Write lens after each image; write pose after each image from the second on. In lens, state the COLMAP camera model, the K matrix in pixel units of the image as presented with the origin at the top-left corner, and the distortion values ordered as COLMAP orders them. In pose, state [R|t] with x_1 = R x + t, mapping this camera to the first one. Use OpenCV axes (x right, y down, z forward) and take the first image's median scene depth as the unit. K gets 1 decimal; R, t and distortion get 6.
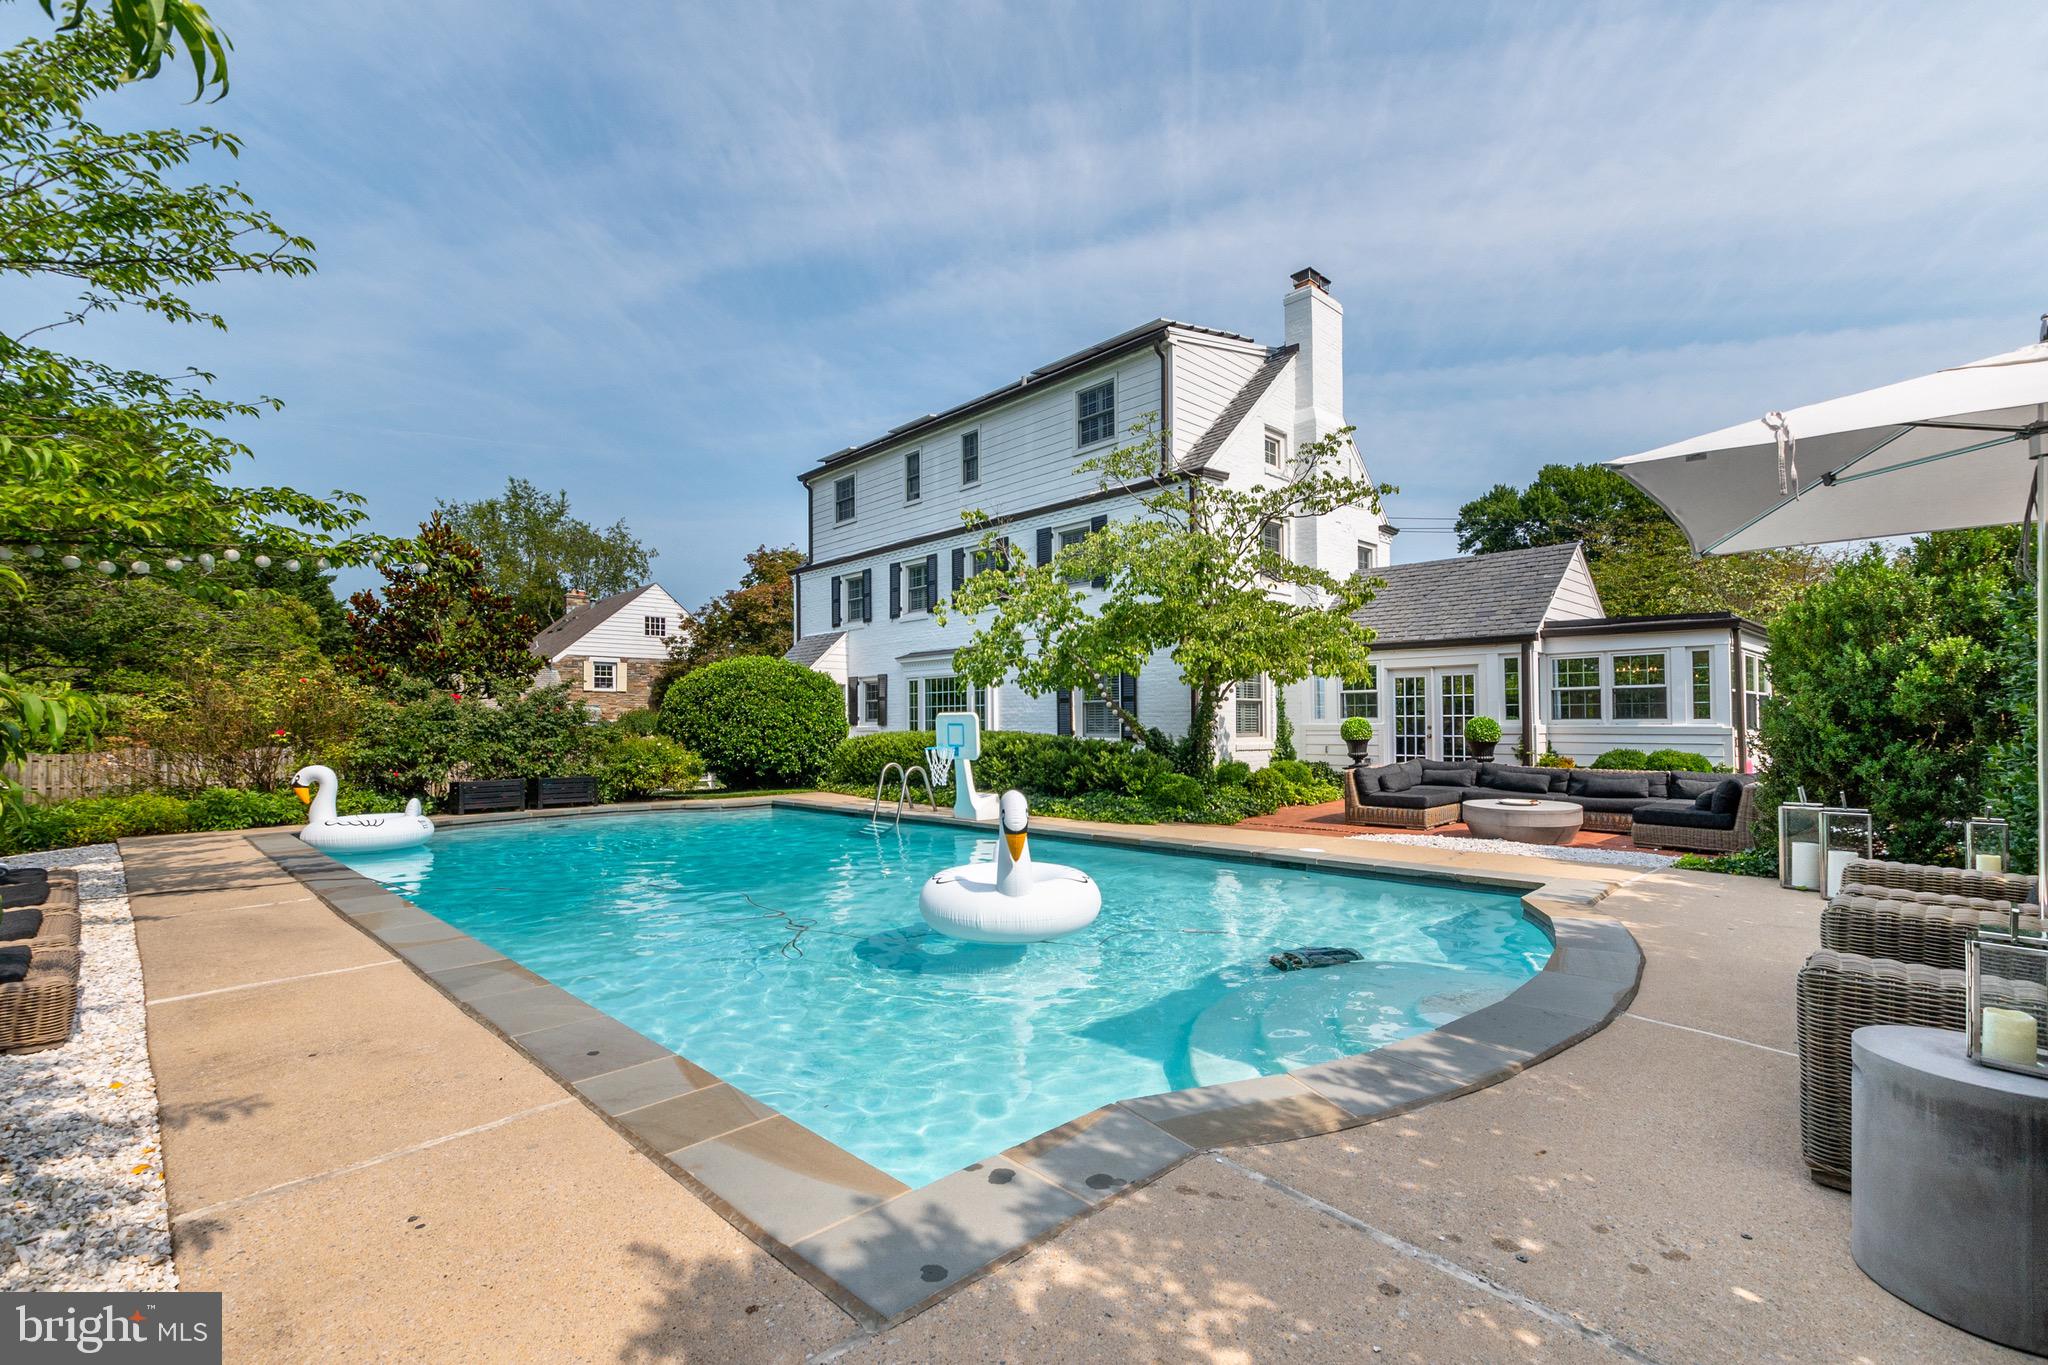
lens RADIAL K [[901.3, 0, 1020.0], [0, 901.3, 709.4], [0, 0, 1]] dist [-0.005652, 0.000167]
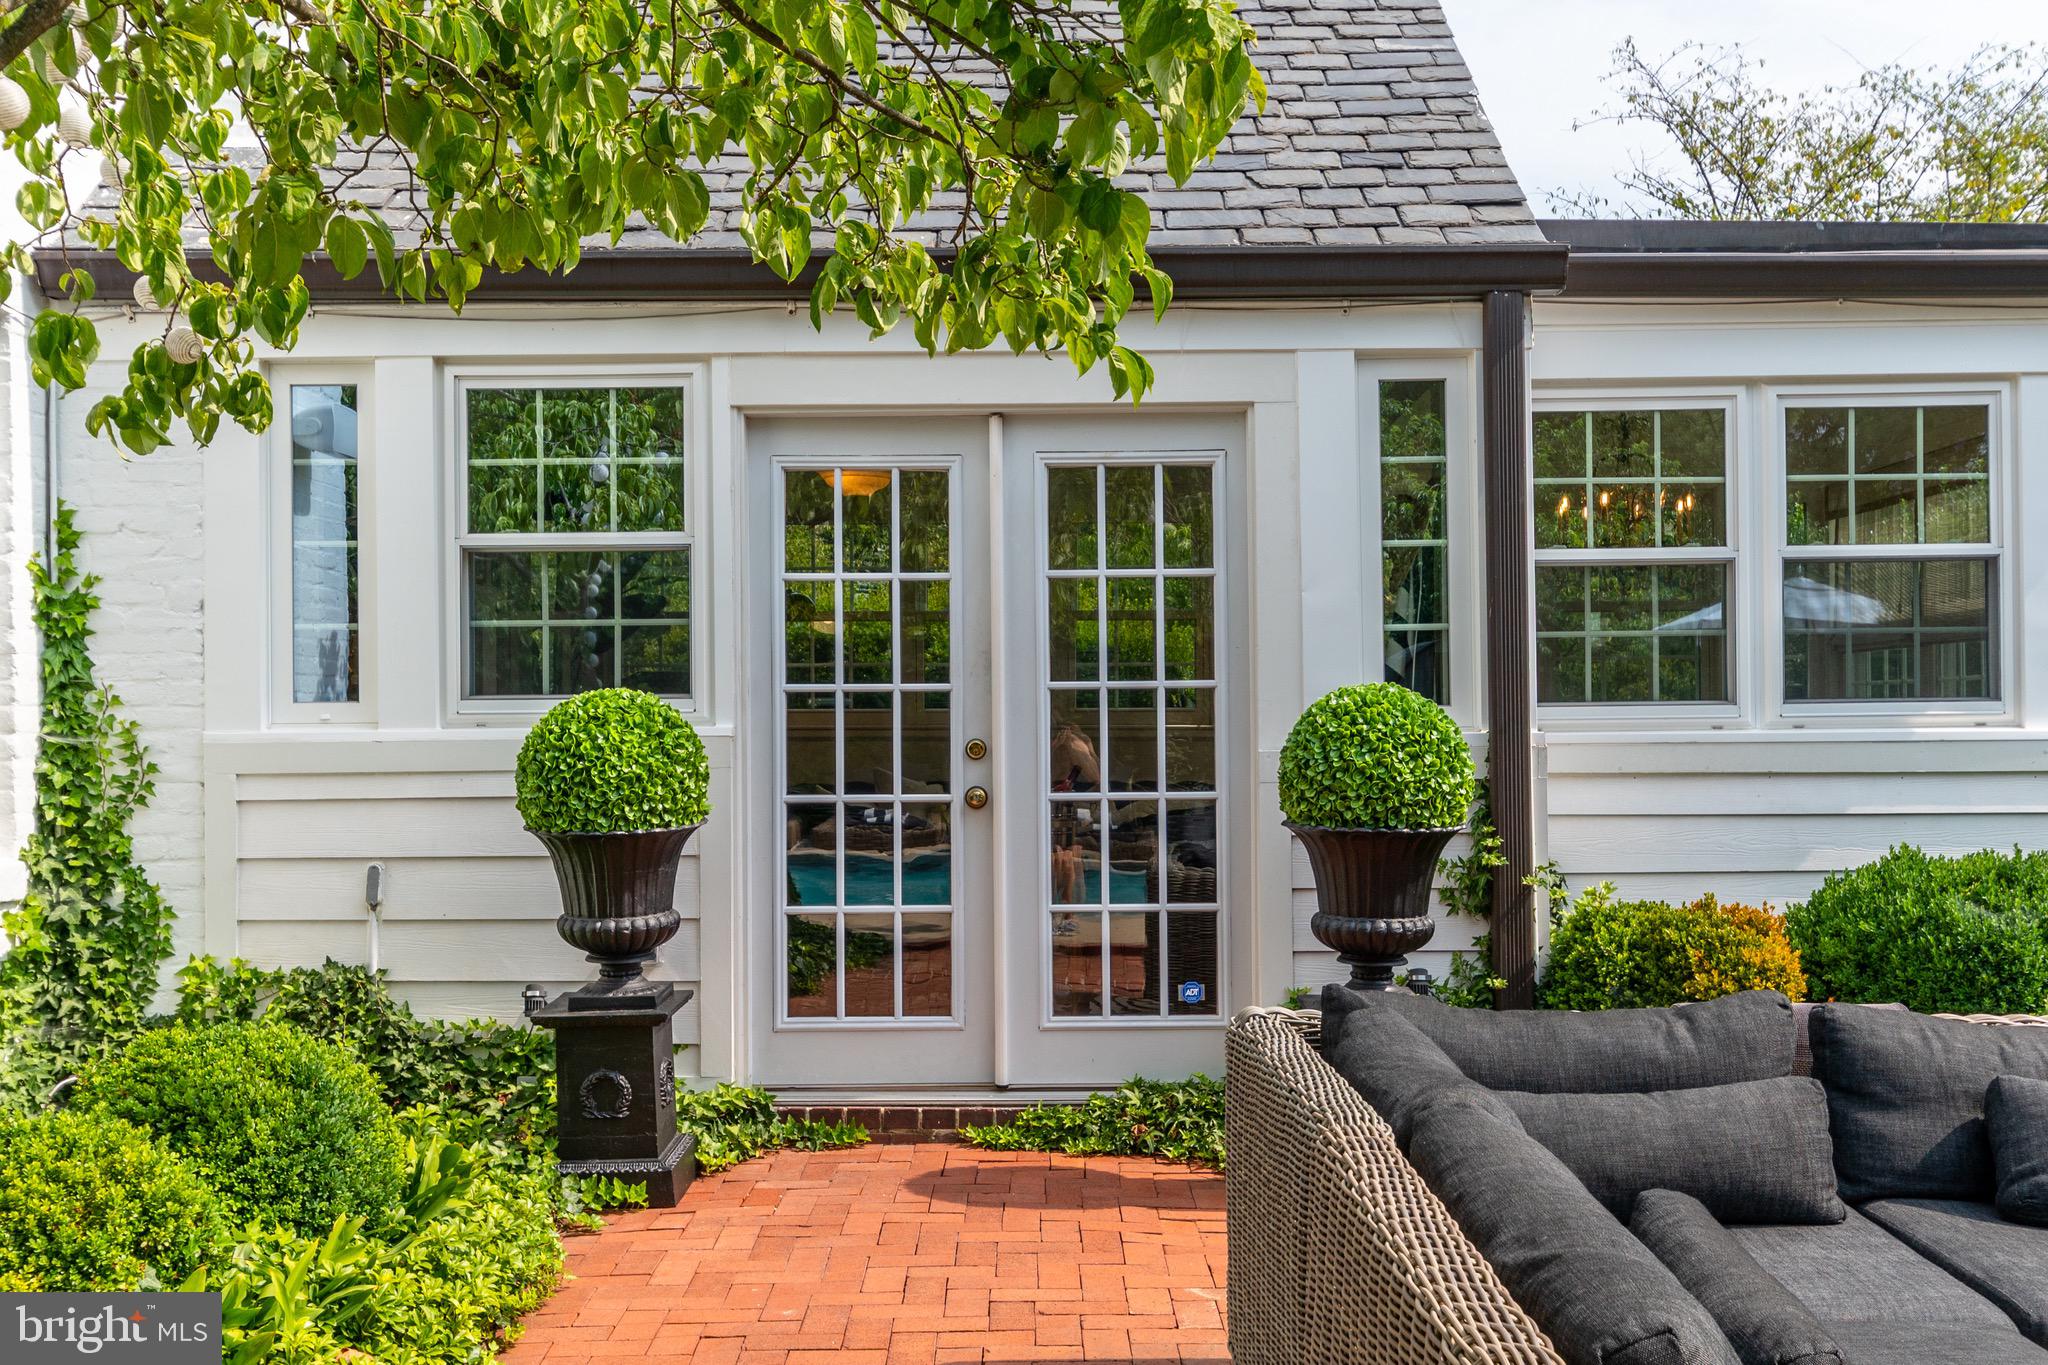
lens RADIAL K [[2118.0, 0, 1021.6], [0, 2118.0, 693.1], [0, 0, 1]] dist [-0.025263, 0.000000]
pose [[0.701846, 0.002991, 0.712322, 0.173718], [-0.006822, 0.999974, 0.002523, 0.008077], [-0.712296, -0.006630, 0.701848, 0.749983]]
